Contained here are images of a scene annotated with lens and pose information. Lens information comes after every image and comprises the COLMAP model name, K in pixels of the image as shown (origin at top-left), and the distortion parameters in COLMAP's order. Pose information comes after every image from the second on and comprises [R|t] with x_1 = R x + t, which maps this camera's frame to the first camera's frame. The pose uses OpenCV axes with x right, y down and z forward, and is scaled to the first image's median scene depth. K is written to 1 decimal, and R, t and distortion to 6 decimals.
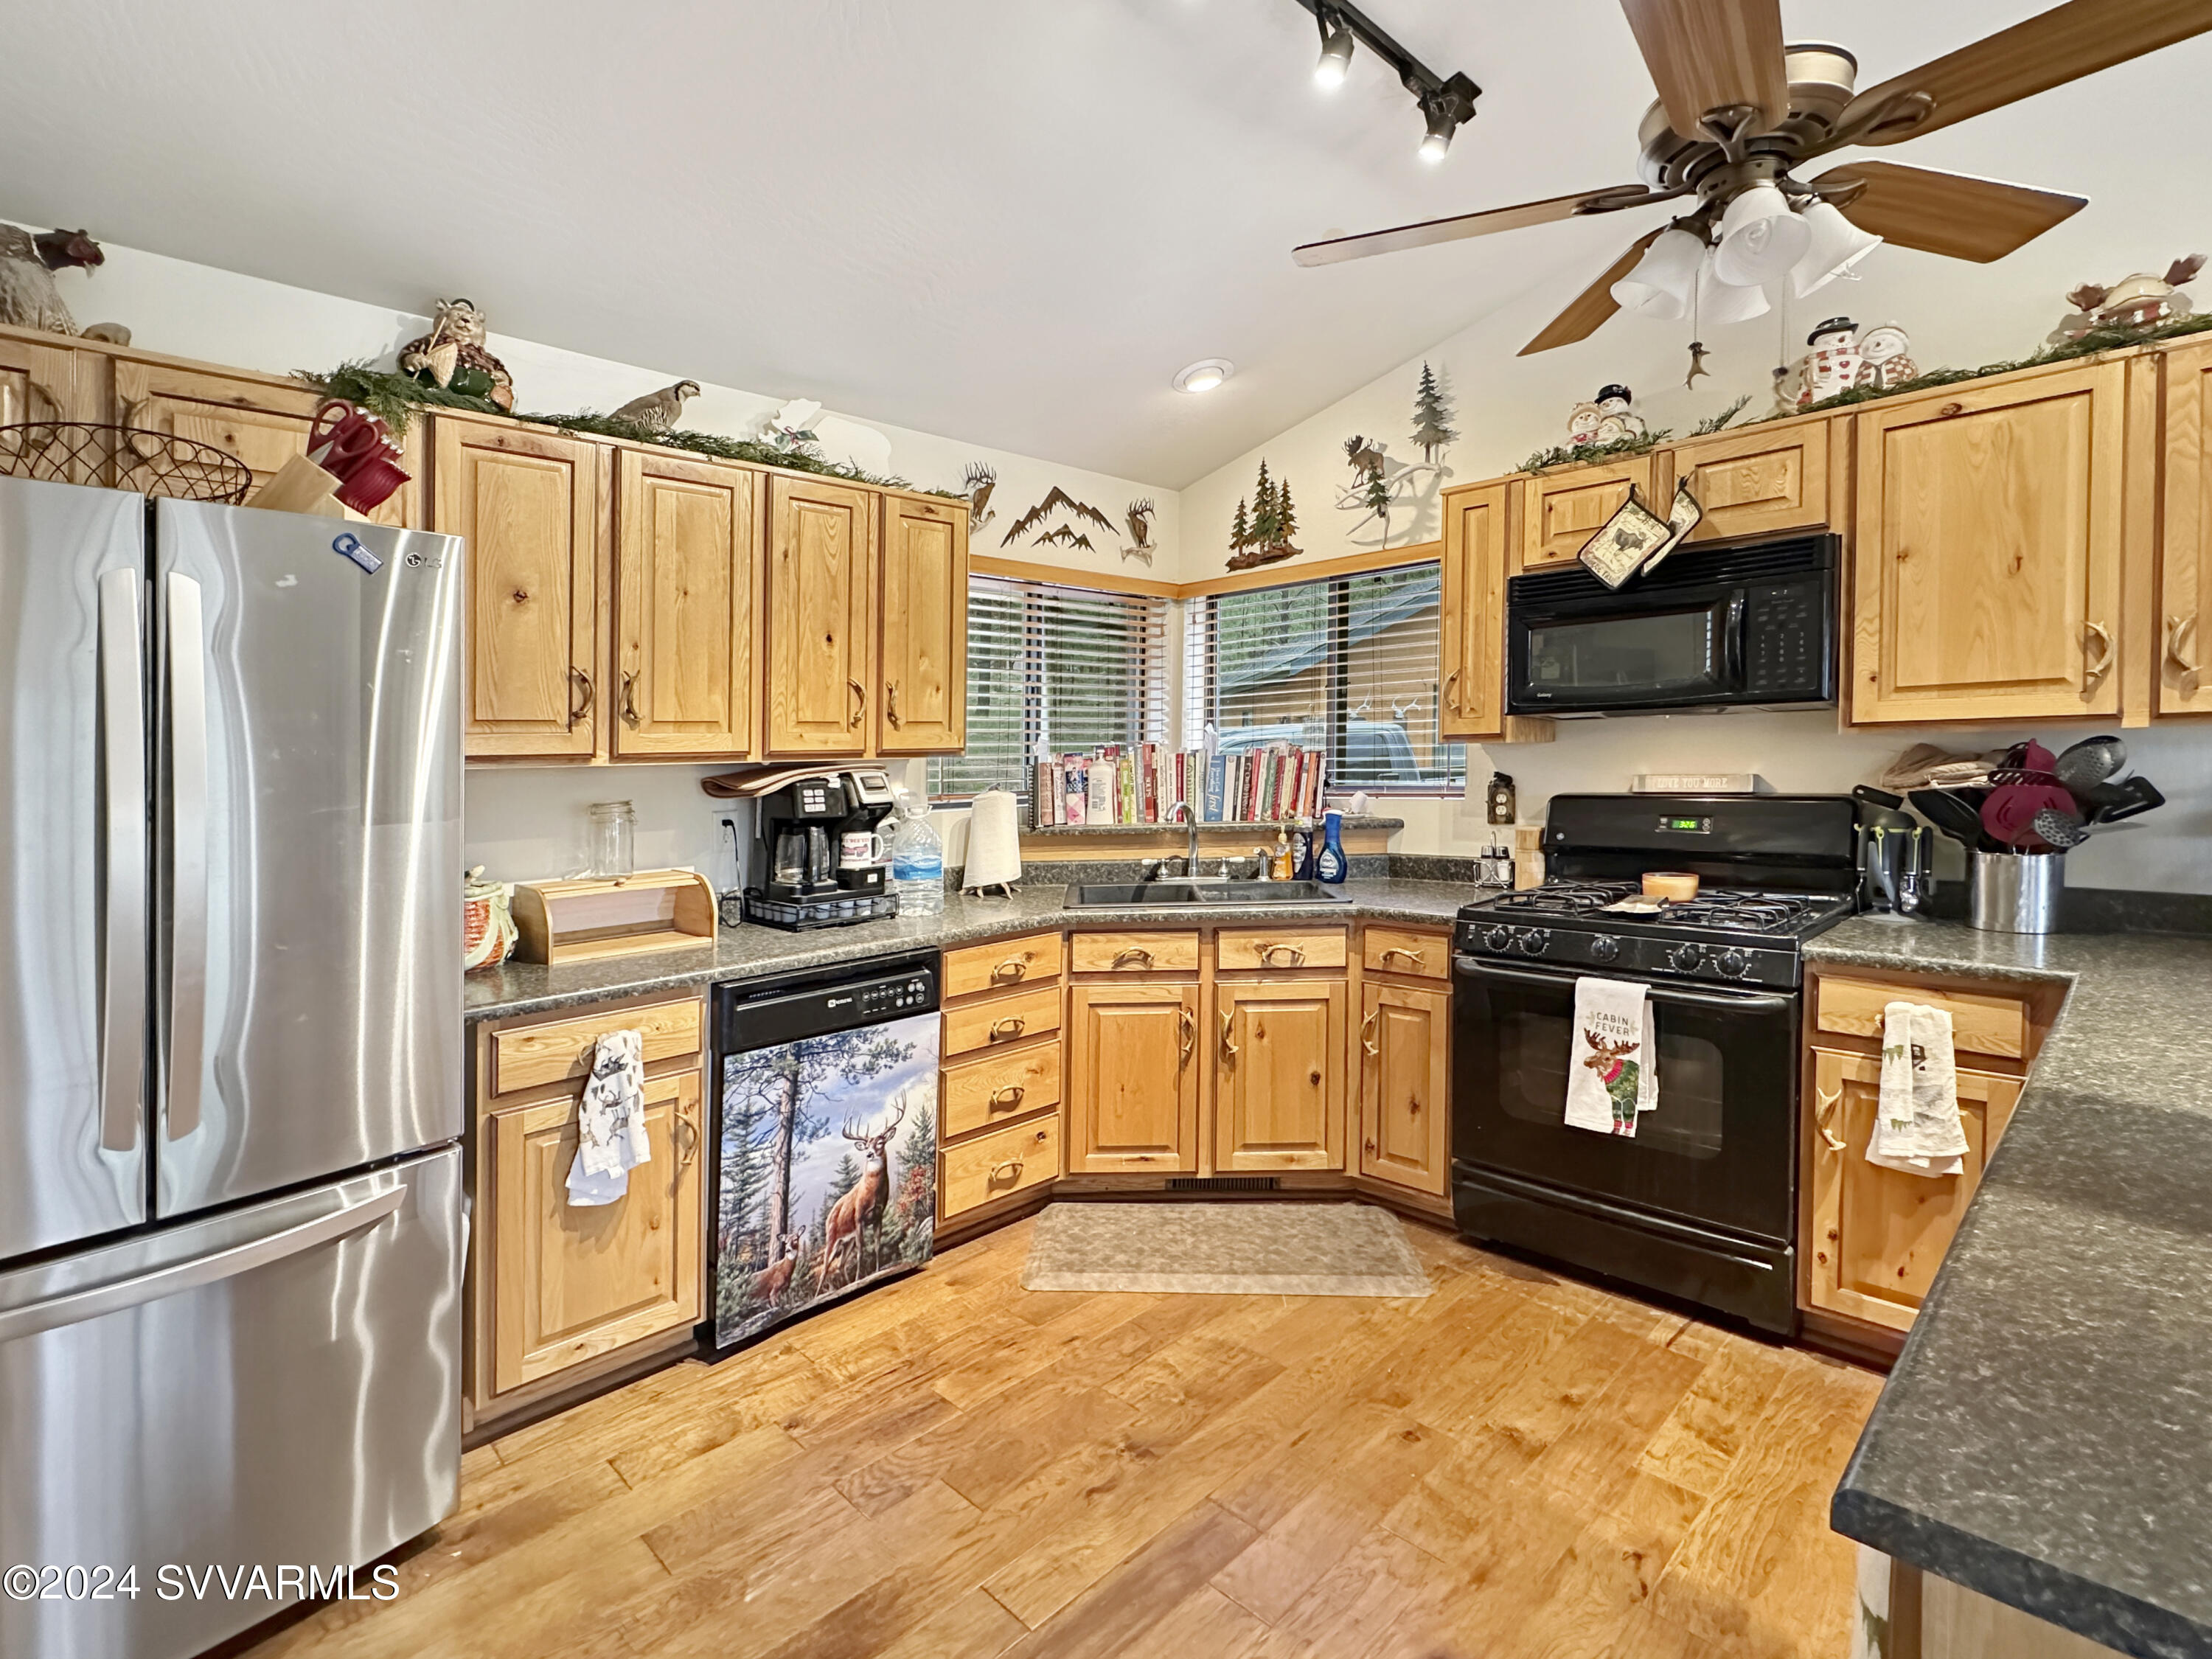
lens RADIAL K [[1050.8, 0, 1107.4], [0, 1050.8, 715.8], [0, 0, 1]] dist [0.000221, 0.000453]
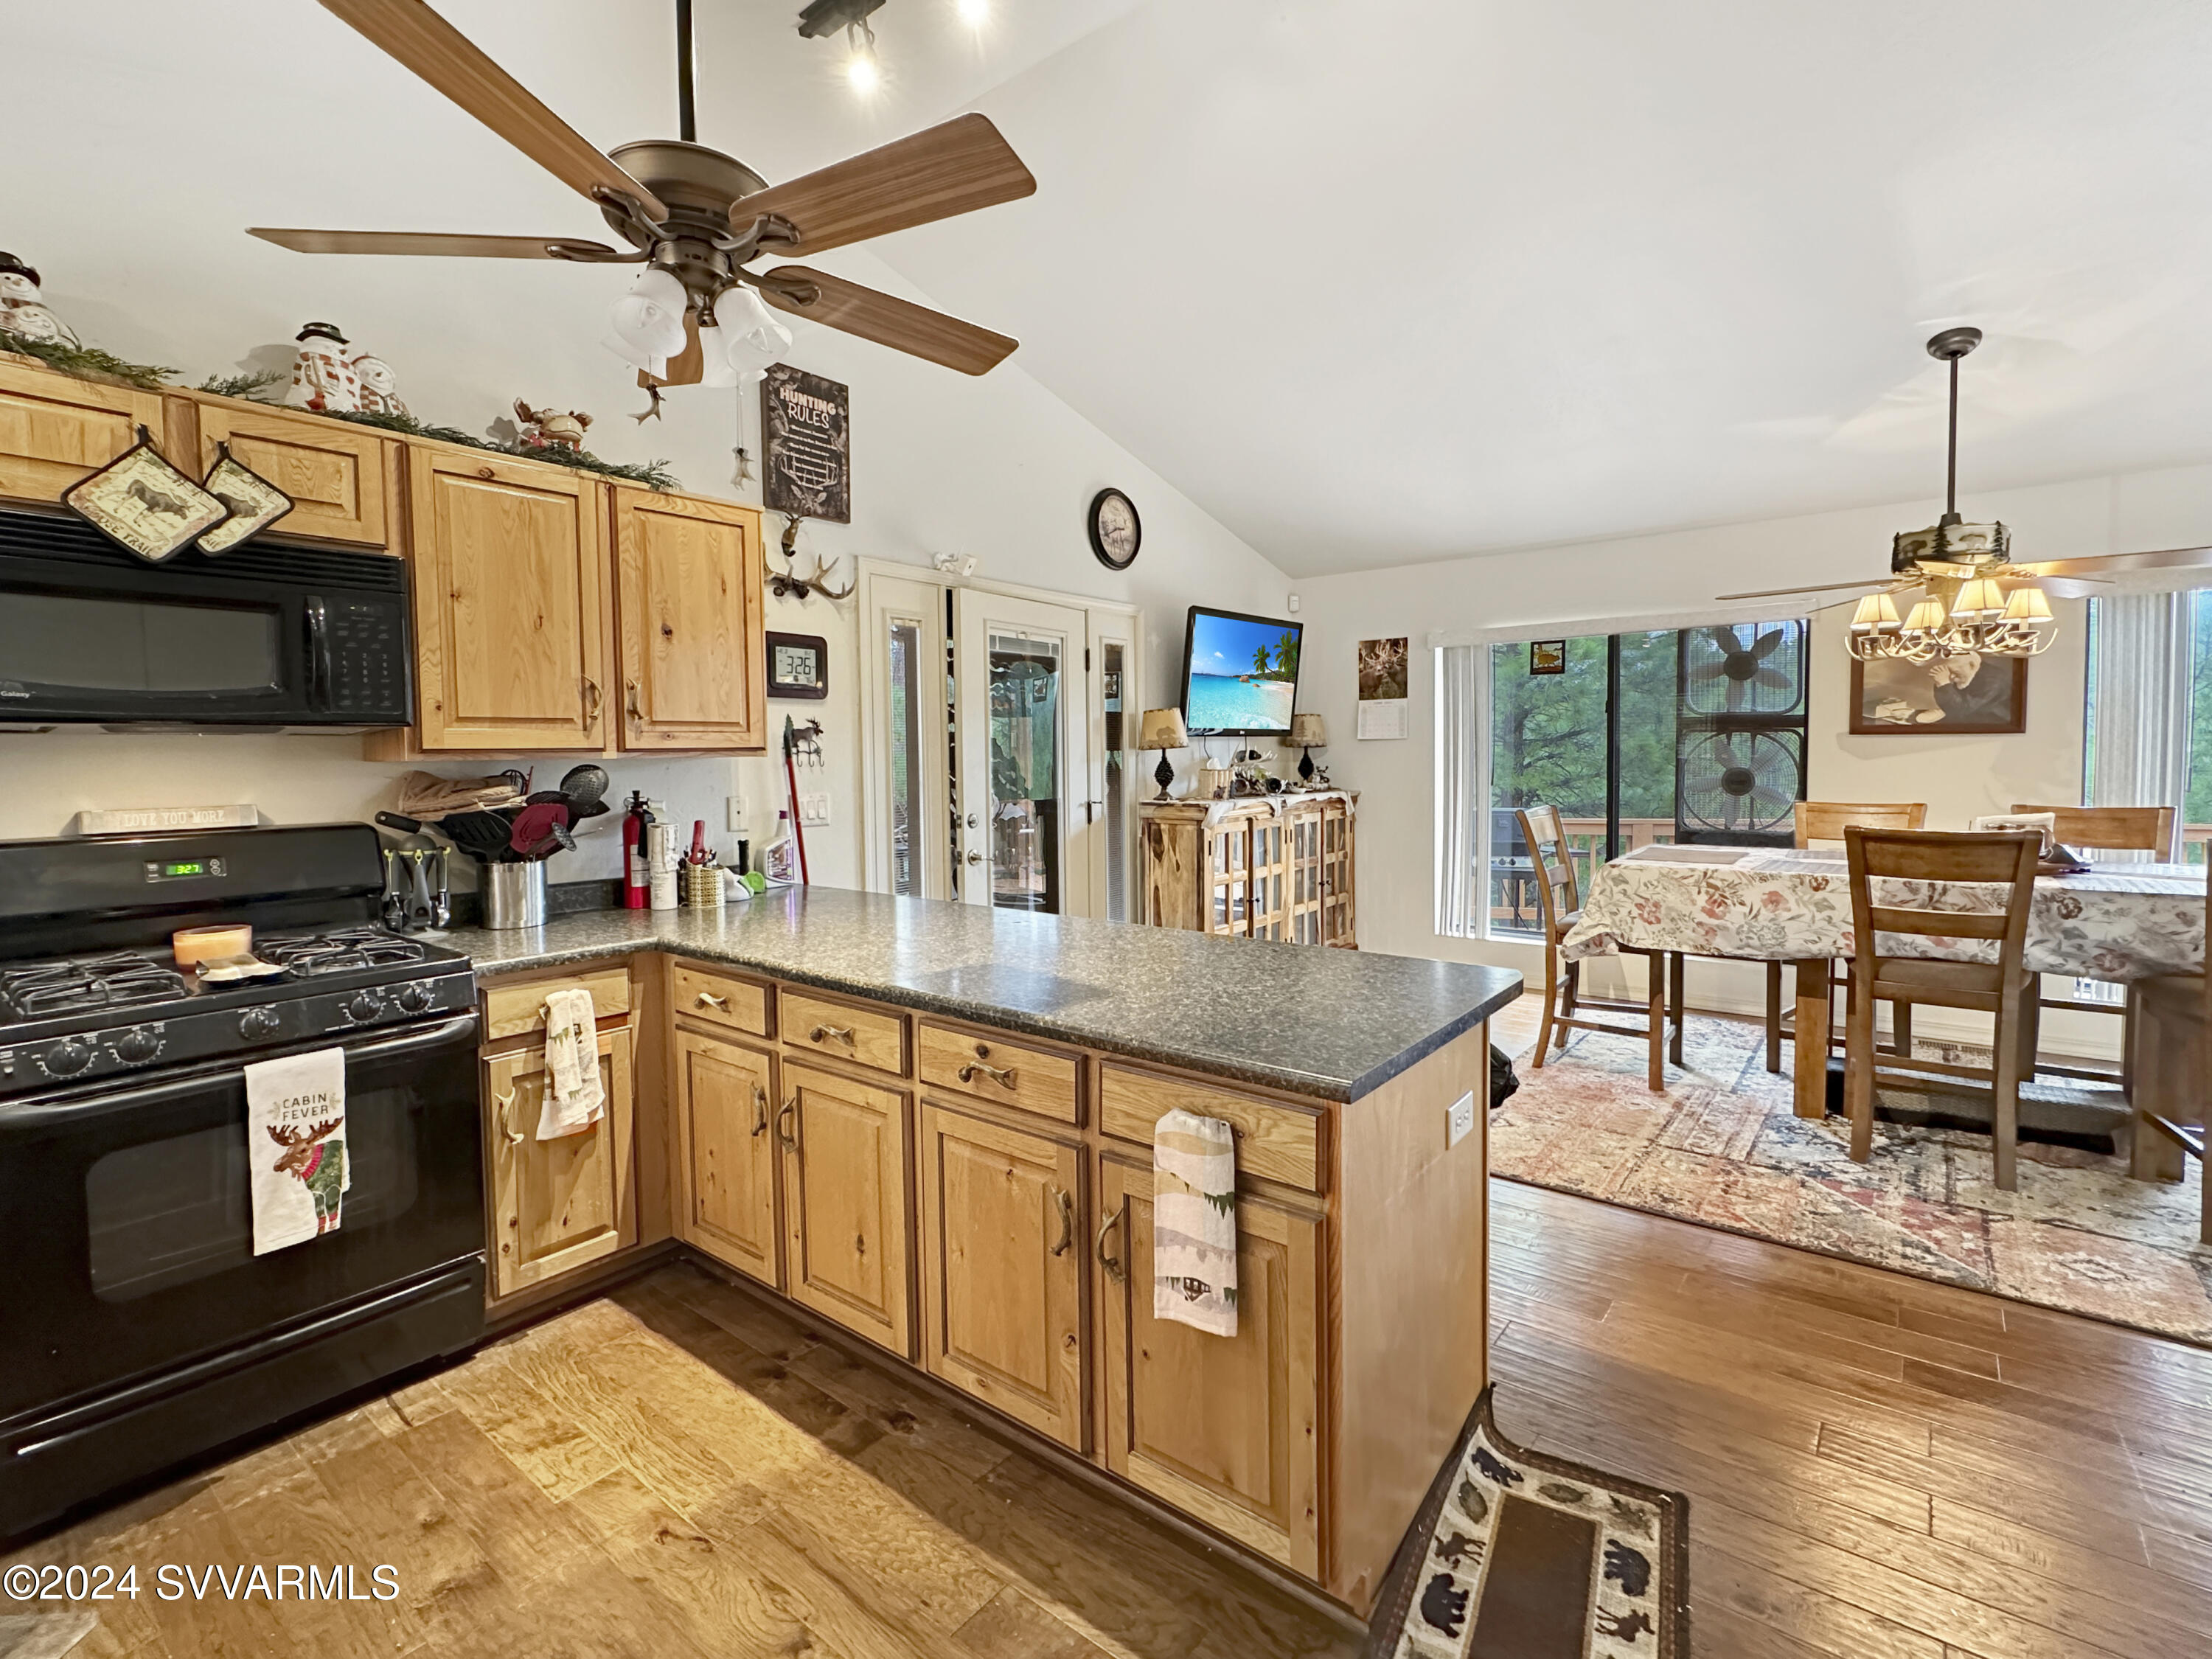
lens RADIAL K [[998.7, 0, 1134.7], [0, 998.7, 795.6], [0, 0, 1]] dist [0.002236, 0.000570]
pose [[-0.099219, -0.016741, 0.994925, -0.349045], [-0.021488, 0.999661, 0.014678, 0.024043], [-0.994834, -0.019923, -0.099546, 0.427182]]
